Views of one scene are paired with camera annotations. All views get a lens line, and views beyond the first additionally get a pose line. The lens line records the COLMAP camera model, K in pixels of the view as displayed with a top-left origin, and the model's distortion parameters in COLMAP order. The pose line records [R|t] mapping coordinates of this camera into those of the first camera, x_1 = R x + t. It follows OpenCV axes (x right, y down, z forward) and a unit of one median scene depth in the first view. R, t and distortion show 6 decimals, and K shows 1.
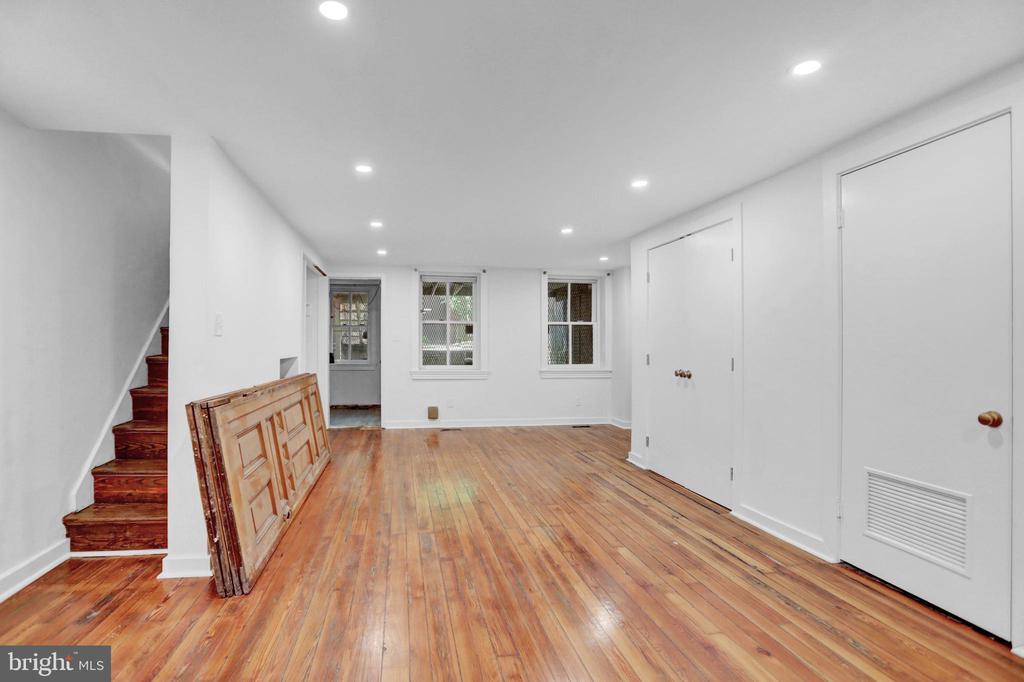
lens RADIAL K [[494.6, 0, 445.5], [0, 494.6, 346.3], [0, 0, 1]] dist [-0.000242, -0.000051]
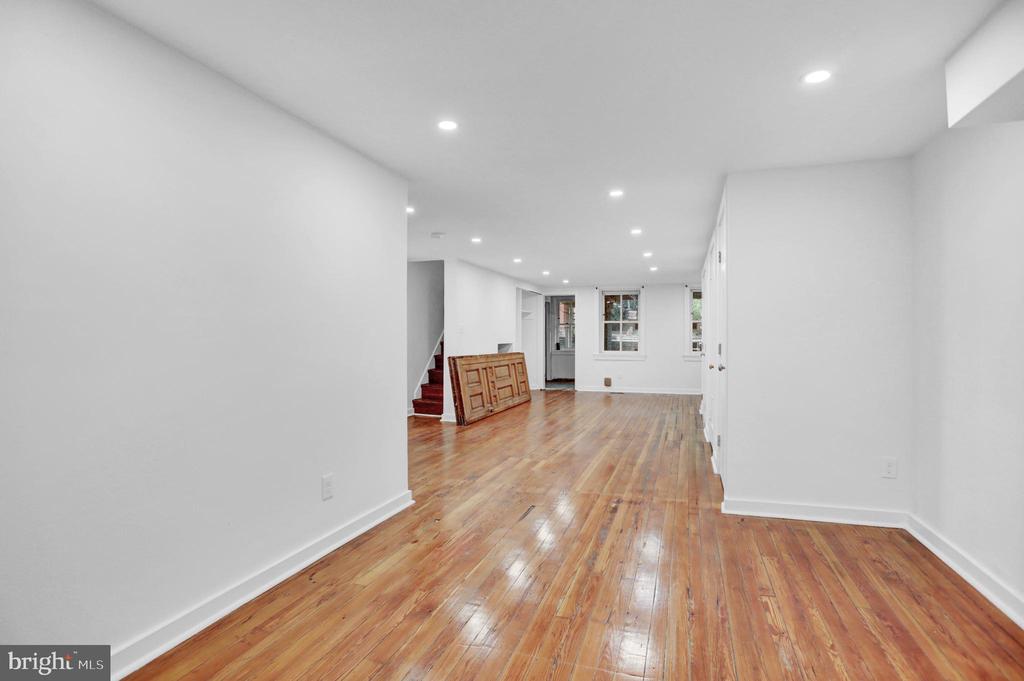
lens RADIAL K [[489.4, 0, 512.0], [0, 489.4, 340.5], [0, 0, 1]] dist [-0.066182, 0.024844]
pose [[0.903201, 0.002667, -0.429210, 0.709873], [-0.002126, 0.999996, 0.001740, 0.010941], [0.429213, -0.000659, 0.903203, -0.965360]]
